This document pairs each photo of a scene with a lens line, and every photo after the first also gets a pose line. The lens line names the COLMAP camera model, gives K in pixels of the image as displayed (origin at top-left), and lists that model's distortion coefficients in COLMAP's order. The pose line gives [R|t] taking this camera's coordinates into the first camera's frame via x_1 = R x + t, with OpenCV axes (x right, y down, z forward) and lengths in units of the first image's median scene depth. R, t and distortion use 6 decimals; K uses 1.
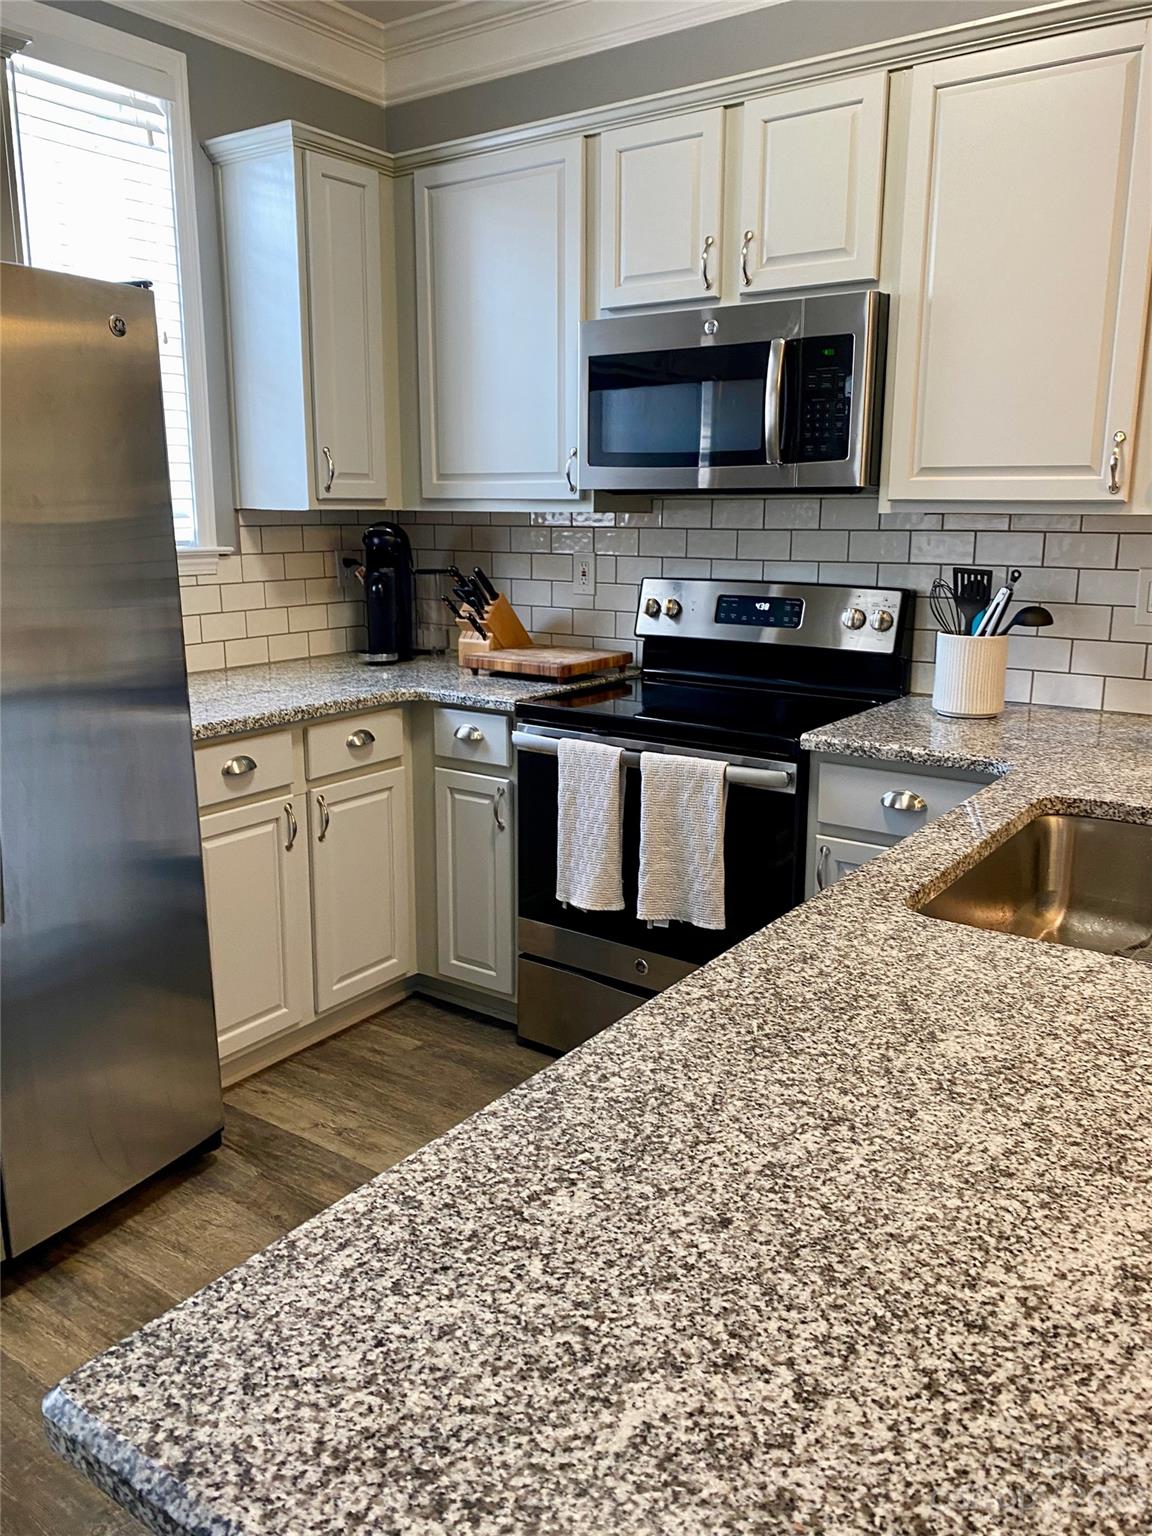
lens RADIAL K [[1170.9, 0, 561.1], [0, 1170.9, 754.3], [0, 0, 1]] dist [0.043206, -0.061935]
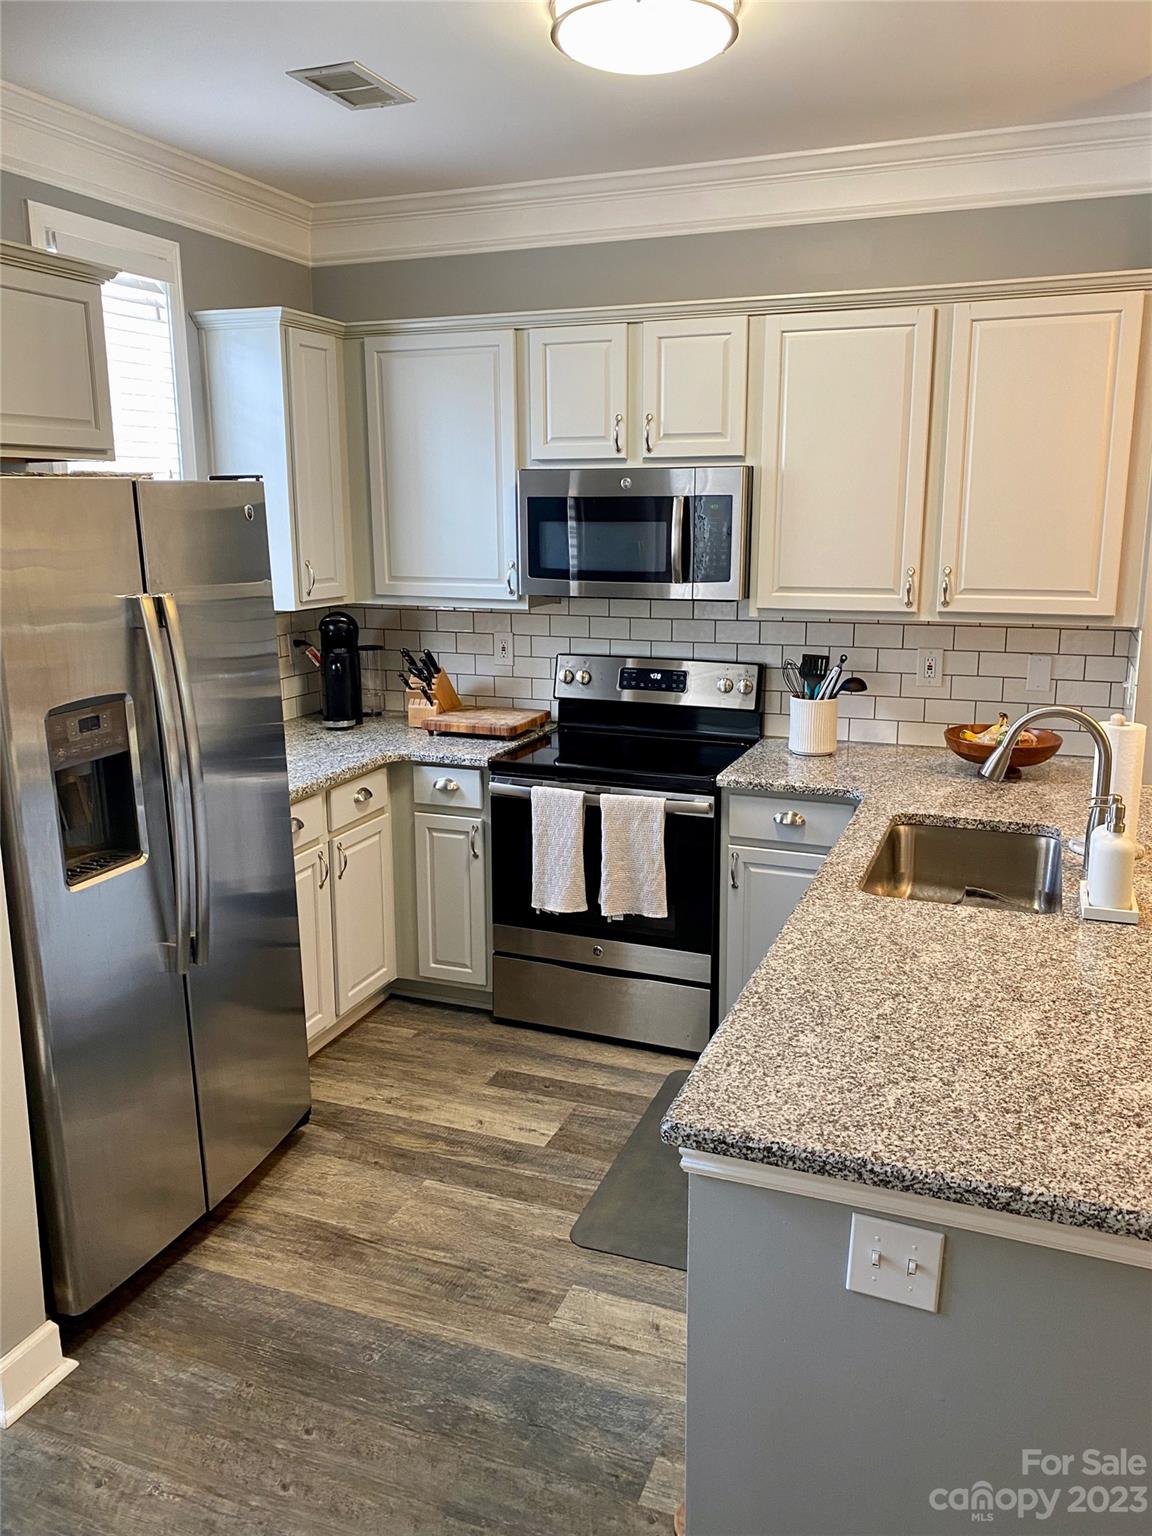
lens RADIAL K [[1181.5, 0, 577.4], [0, 1181.5, 752.6], [0, 0, 1]] dist [0.121735, -0.340770]
pose [[0.967023, -0.058093, 0.247975, -0.271007], [0.058178, 0.998282, 0.006993, -0.056351], [-0.247955, 0.007664, 0.968741, -0.307512]]
